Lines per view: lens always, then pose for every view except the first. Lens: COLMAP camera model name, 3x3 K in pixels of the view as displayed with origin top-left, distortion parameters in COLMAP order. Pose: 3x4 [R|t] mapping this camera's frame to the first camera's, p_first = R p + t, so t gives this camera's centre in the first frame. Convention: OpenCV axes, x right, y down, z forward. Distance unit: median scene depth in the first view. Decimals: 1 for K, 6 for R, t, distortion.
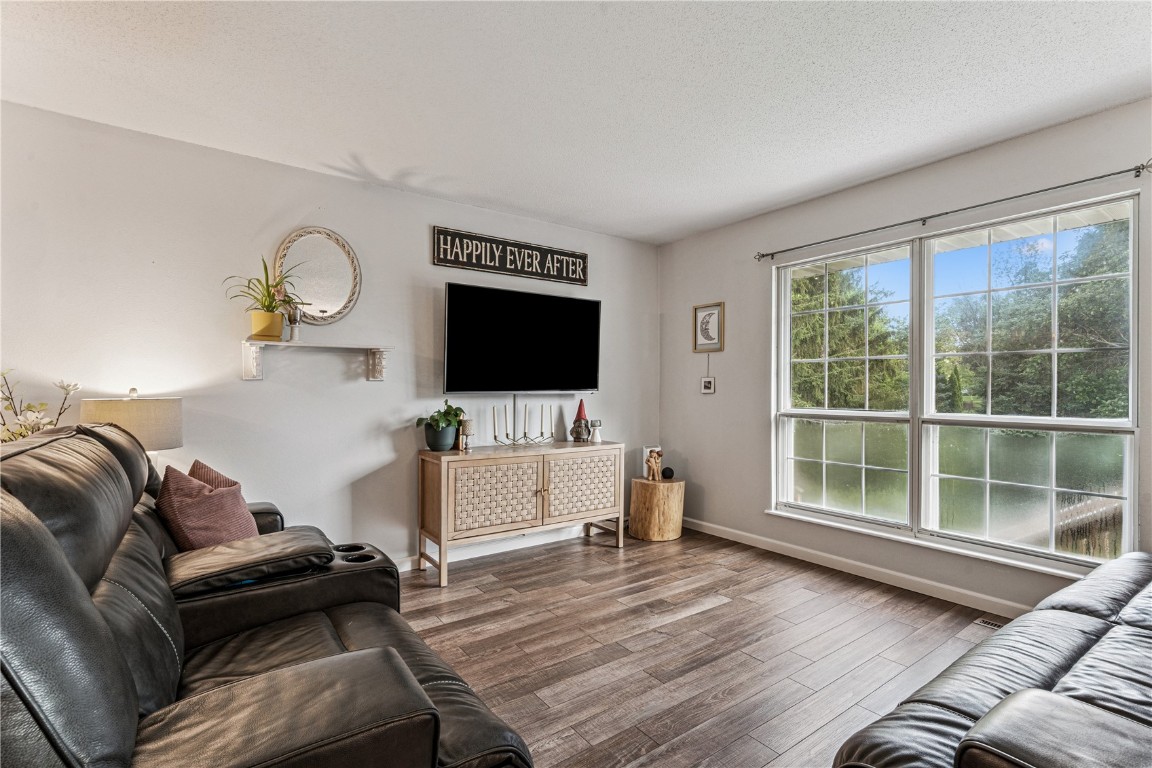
lens RADIAL K [[523.6, 0, 577.2], [0, 523.6, 387.2], [0, 0, 1]] dist [-0.005933, 0.000493]
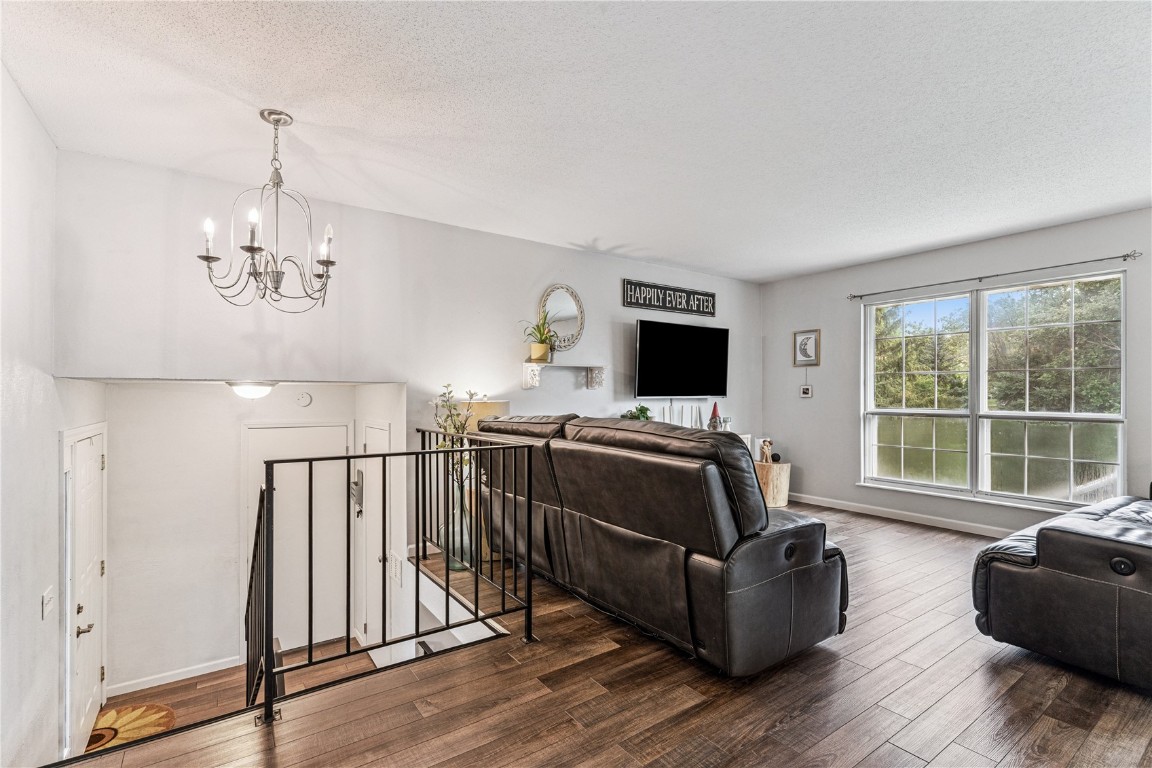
lens RADIAL K [[523.6, 0, 573.6], [0, 523.6, 389.2], [0, 0, 1]] dist [-0.005933, 0.000493]
pose [[0.999818, -0.001350, -0.019037, -0.349823], [0.001267, 0.999990, -0.004340, -0.004489], [0.019042, 0.004315, 0.999809, -0.376212]]
